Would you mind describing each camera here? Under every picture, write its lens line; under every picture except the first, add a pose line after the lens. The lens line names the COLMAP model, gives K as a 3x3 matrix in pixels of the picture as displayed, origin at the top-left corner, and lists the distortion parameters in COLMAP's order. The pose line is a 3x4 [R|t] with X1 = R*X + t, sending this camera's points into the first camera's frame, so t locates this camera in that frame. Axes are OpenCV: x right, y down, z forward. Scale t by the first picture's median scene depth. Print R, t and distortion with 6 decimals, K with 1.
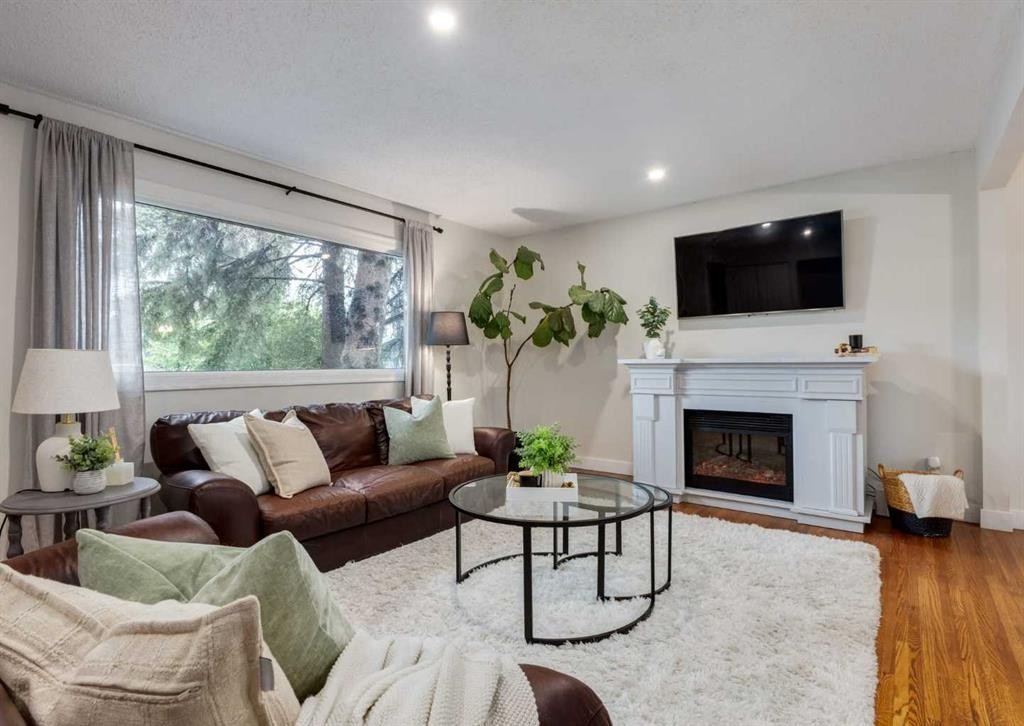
lens RADIAL K [[512.3, 0, 510.2], [0, 512.3, 356.5], [0, 0, 1]] dist [-0.004543, -0.000808]
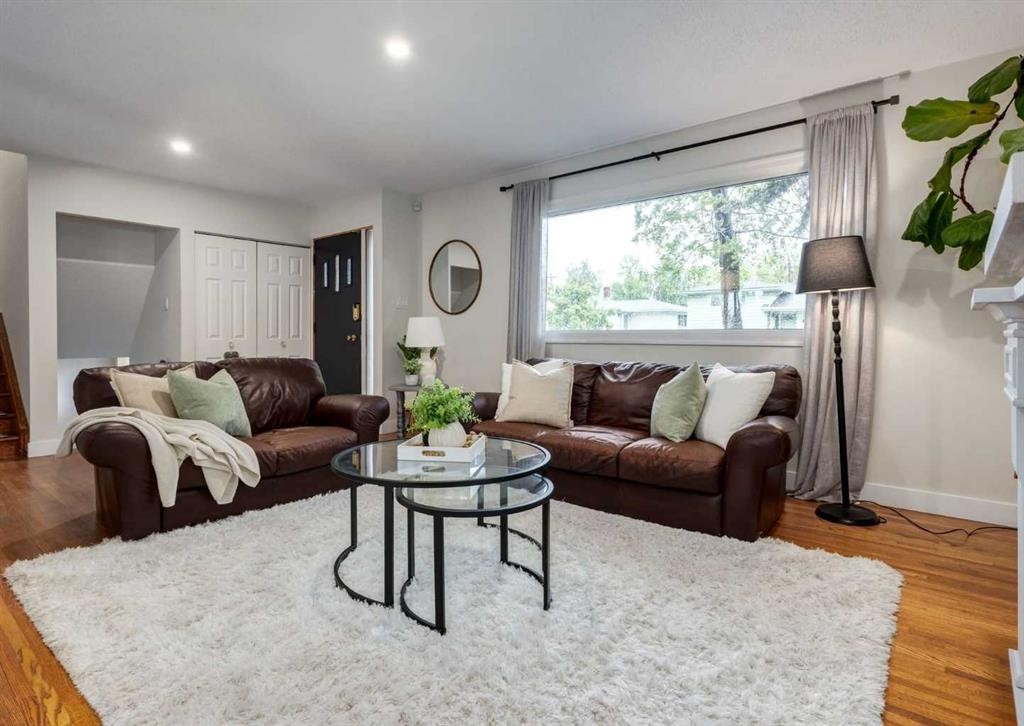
lens RADIAL K [[530.4, 0, 507.7], [0, 530.4, 344.1], [0, 0, 1]] dist [-0.002155, -0.000456]
pose [[-0.032064, 0.026619, -0.999131, 0.660483], [0.016252, 0.999527, 0.026108, 0.022266], [0.999354, -0.015401, -0.032481, 0.729524]]
